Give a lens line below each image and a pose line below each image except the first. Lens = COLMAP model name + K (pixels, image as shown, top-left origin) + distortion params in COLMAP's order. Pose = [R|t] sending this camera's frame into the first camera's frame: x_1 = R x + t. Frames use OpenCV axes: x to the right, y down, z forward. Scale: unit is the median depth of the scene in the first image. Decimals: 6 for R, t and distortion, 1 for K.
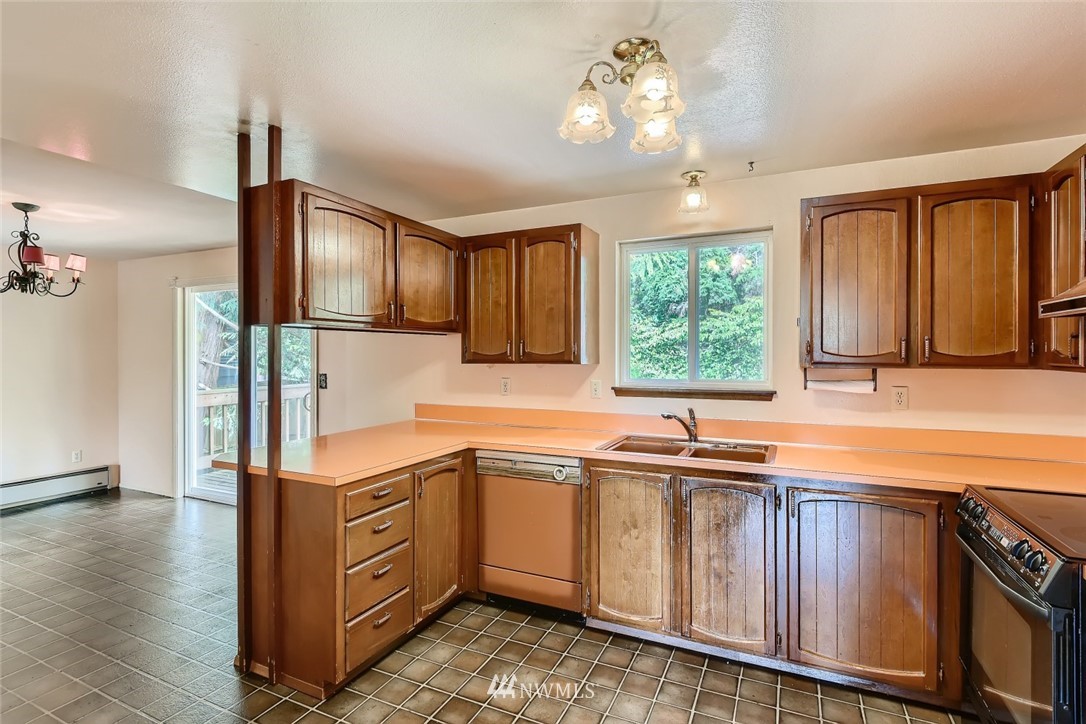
lens RADIAL K [[509.8, 0, 548.6], [0, 509.8, 351.0], [0, 0, 1]] dist [-0.004196, 0.000021]
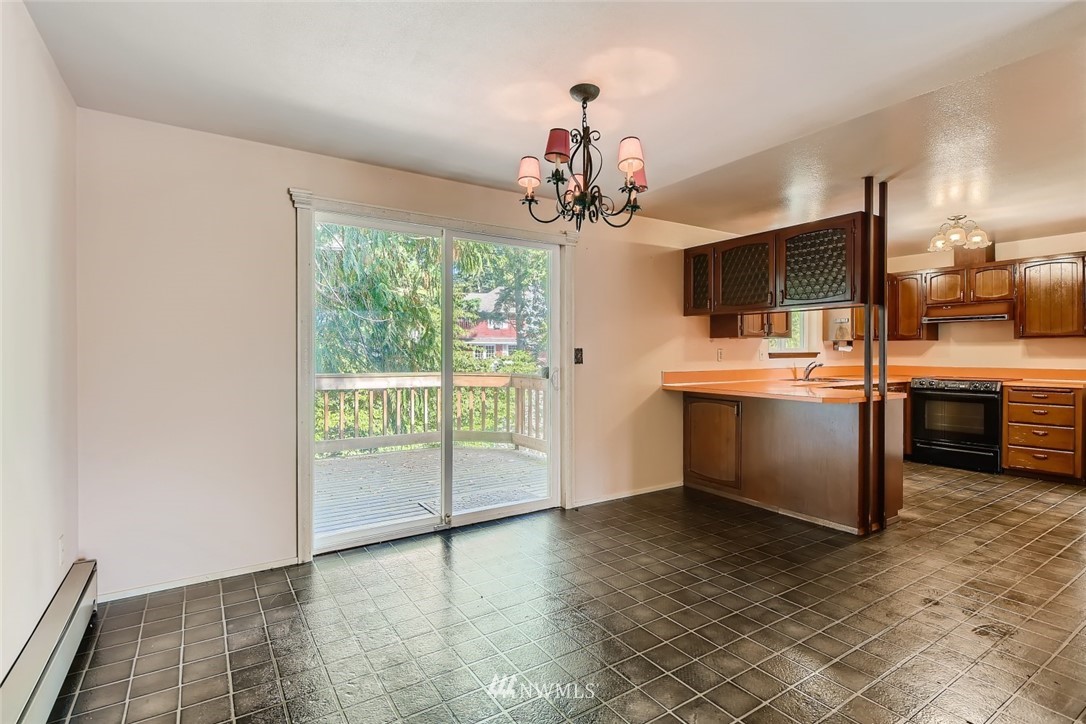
lens RADIAL K [[531.1, 0, 548.8], [0, 531.1, 358.5], [0, 0, 1]] dist [-0.003263, -0.000444]
pose [[0.531586, -0.010002, 0.846945, -1.830988], [0.002645, 0.999945, 0.010148, 0.071371], [-0.847000, -0.003154, 0.531583, 0.679125]]
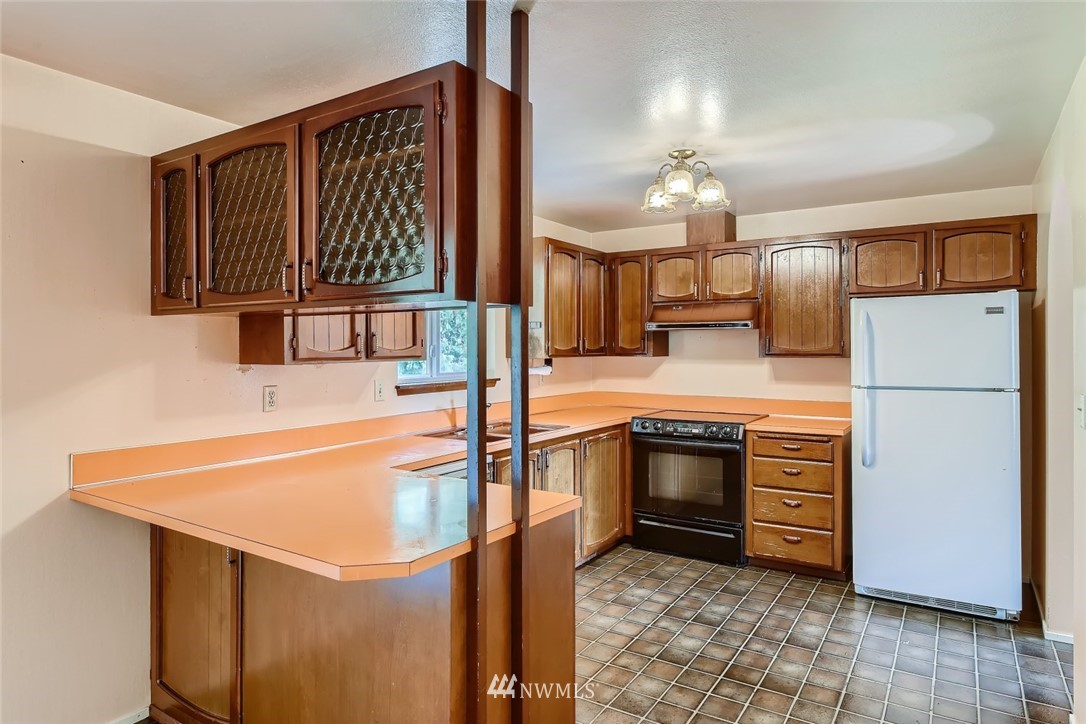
lens RADIAL K [[650.0, 0, 545.1], [0, 650.0, 360.7], [0, 0, 1]] dist [0.018947, -0.001940]
pose [[0.146702, -0.018877, 0.989001, -1.004551], [0.003678, 0.999821, 0.018538, 0.004632], [-0.989174, 0.000918, 0.146745, 0.561115]]
